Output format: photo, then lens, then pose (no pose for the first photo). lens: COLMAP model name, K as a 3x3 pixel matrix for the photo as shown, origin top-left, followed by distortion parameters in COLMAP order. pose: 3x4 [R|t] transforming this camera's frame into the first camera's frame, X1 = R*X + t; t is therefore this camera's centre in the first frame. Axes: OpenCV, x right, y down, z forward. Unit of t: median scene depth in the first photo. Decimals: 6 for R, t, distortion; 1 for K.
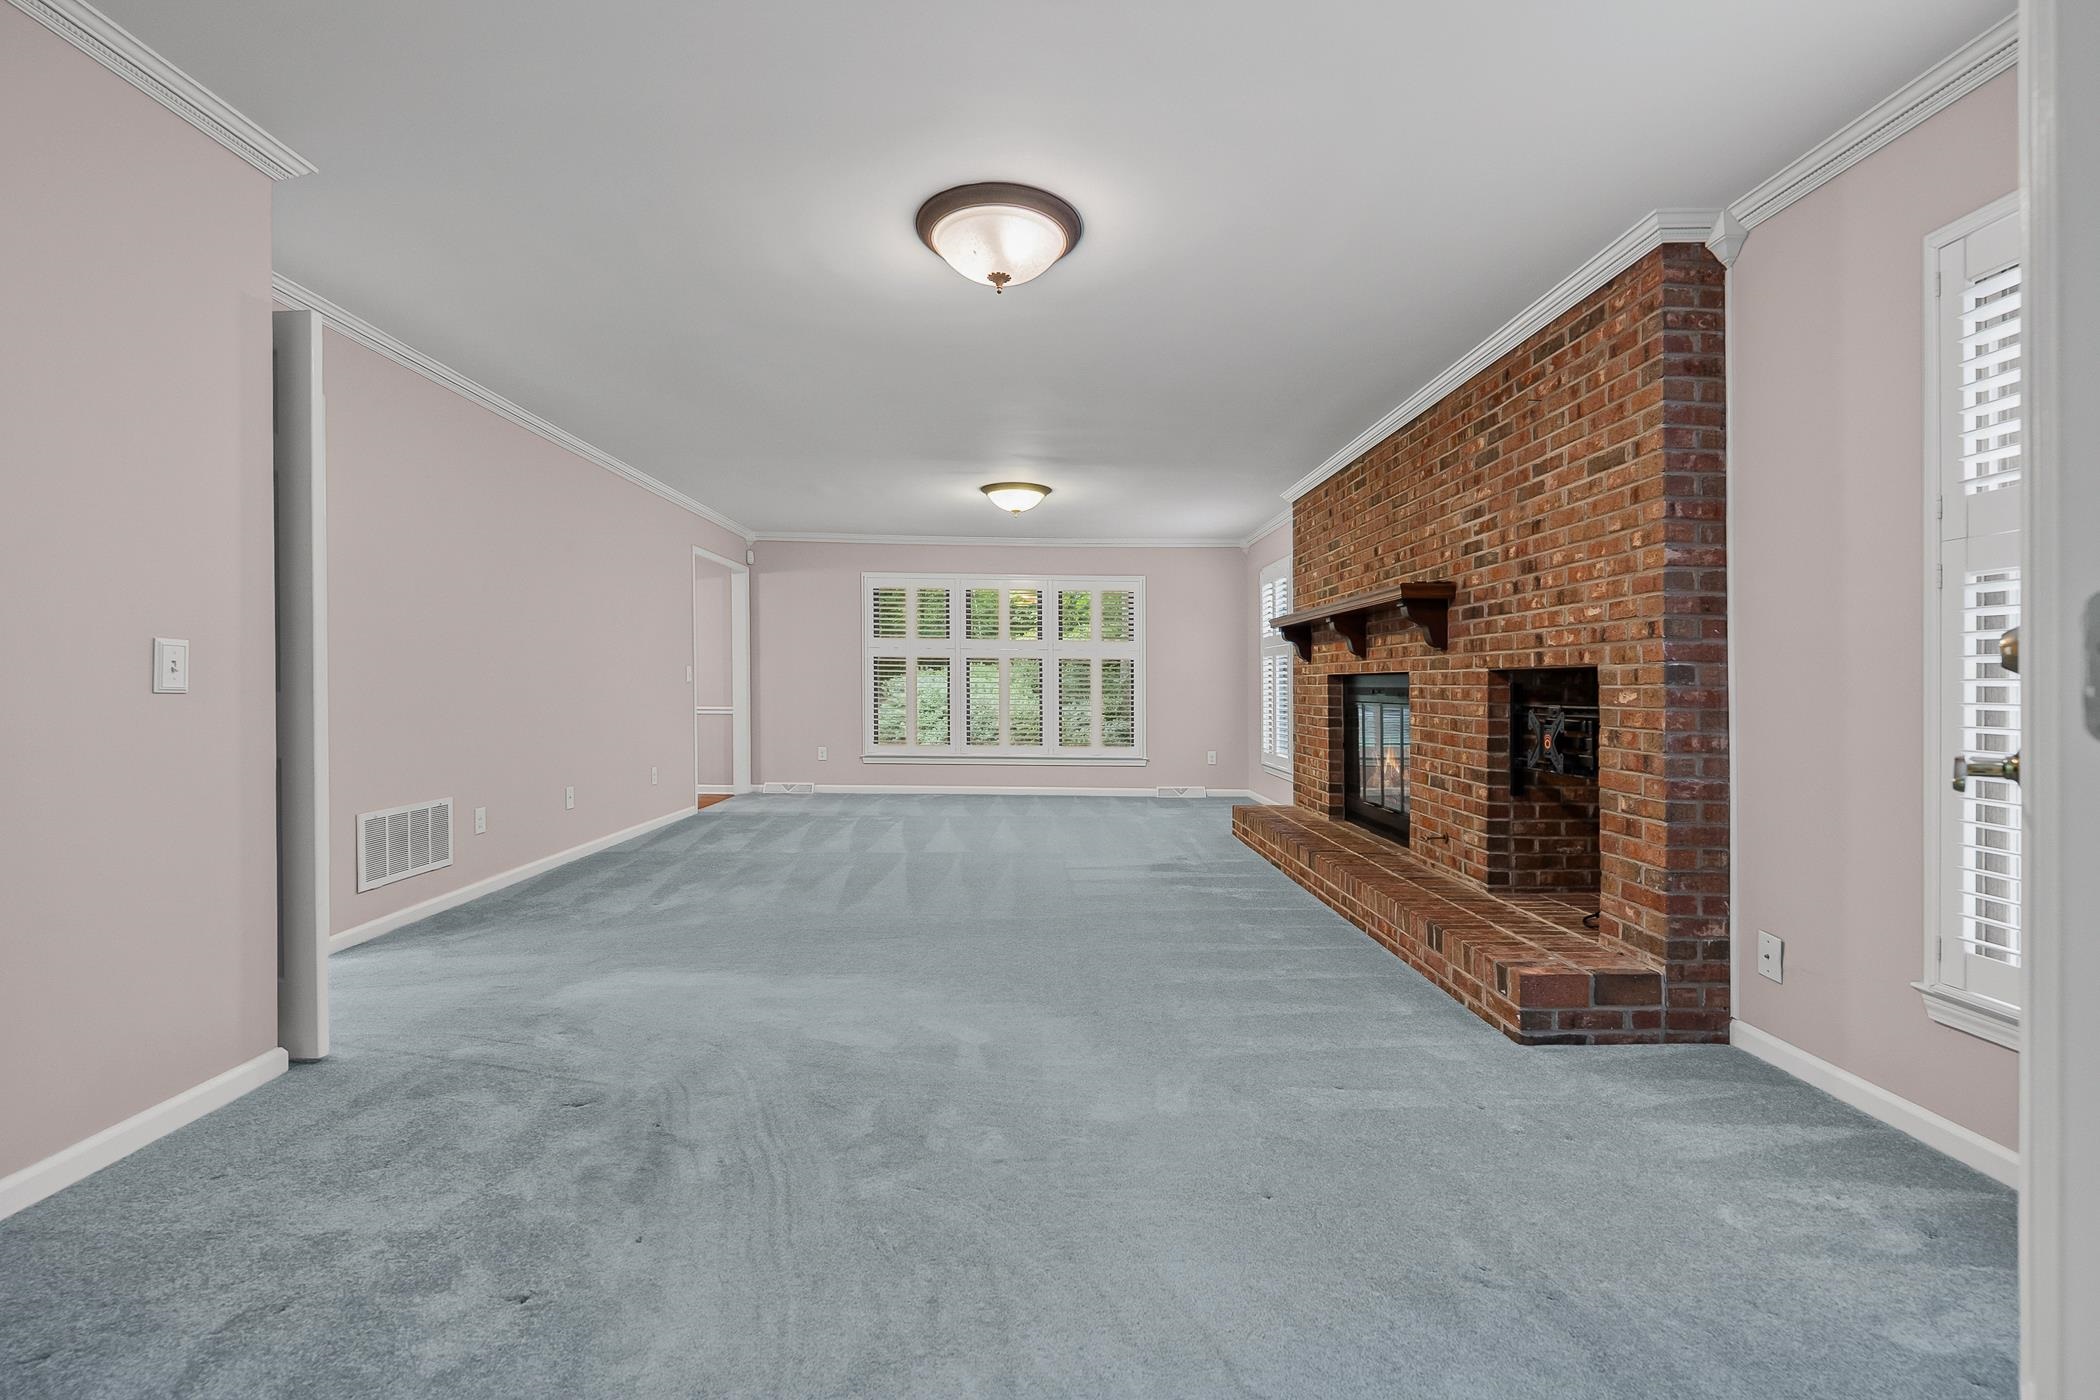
lens RADIAL K [[881.5, 0, 1052.9], [0, 881.5, 689.2], [0, 0, 1]] dist [-0.003063, 0.000057]
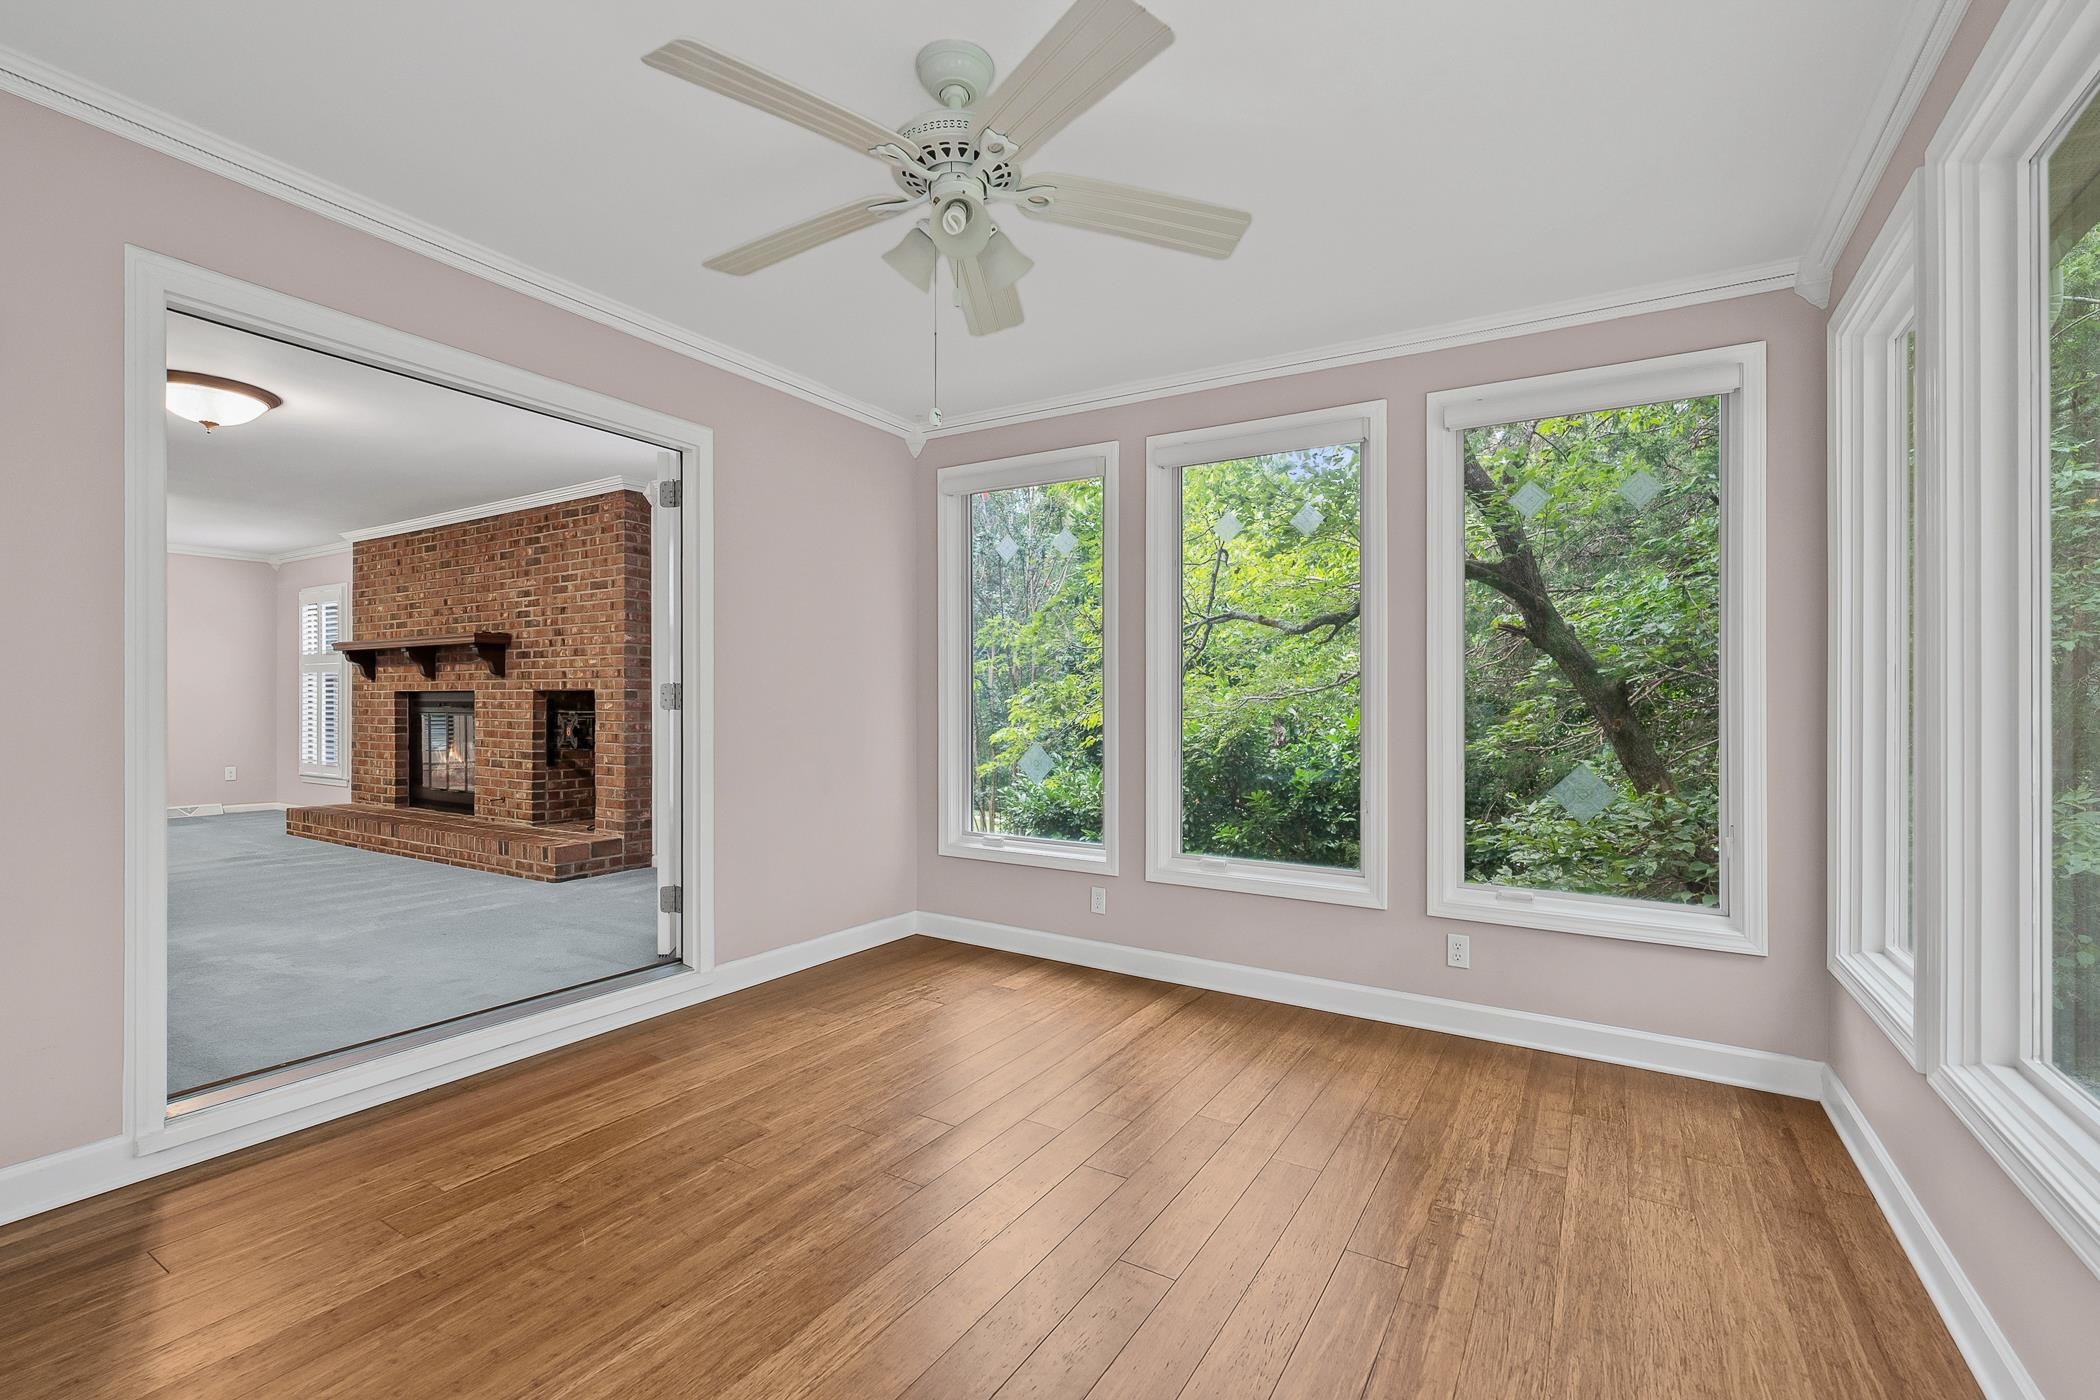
lens RADIAL K [[931.7, 0, 1038.3], [0, 931.7, 695.6], [0, 0, 1]] dist [-0.001301, 0.000278]
pose [[0.552687, 0.008769, 0.833342, -0.453247], [0.000778, 0.999939, -0.011038, 0.007747], [-0.833388, 0.006748, 0.552647, -0.780845]]
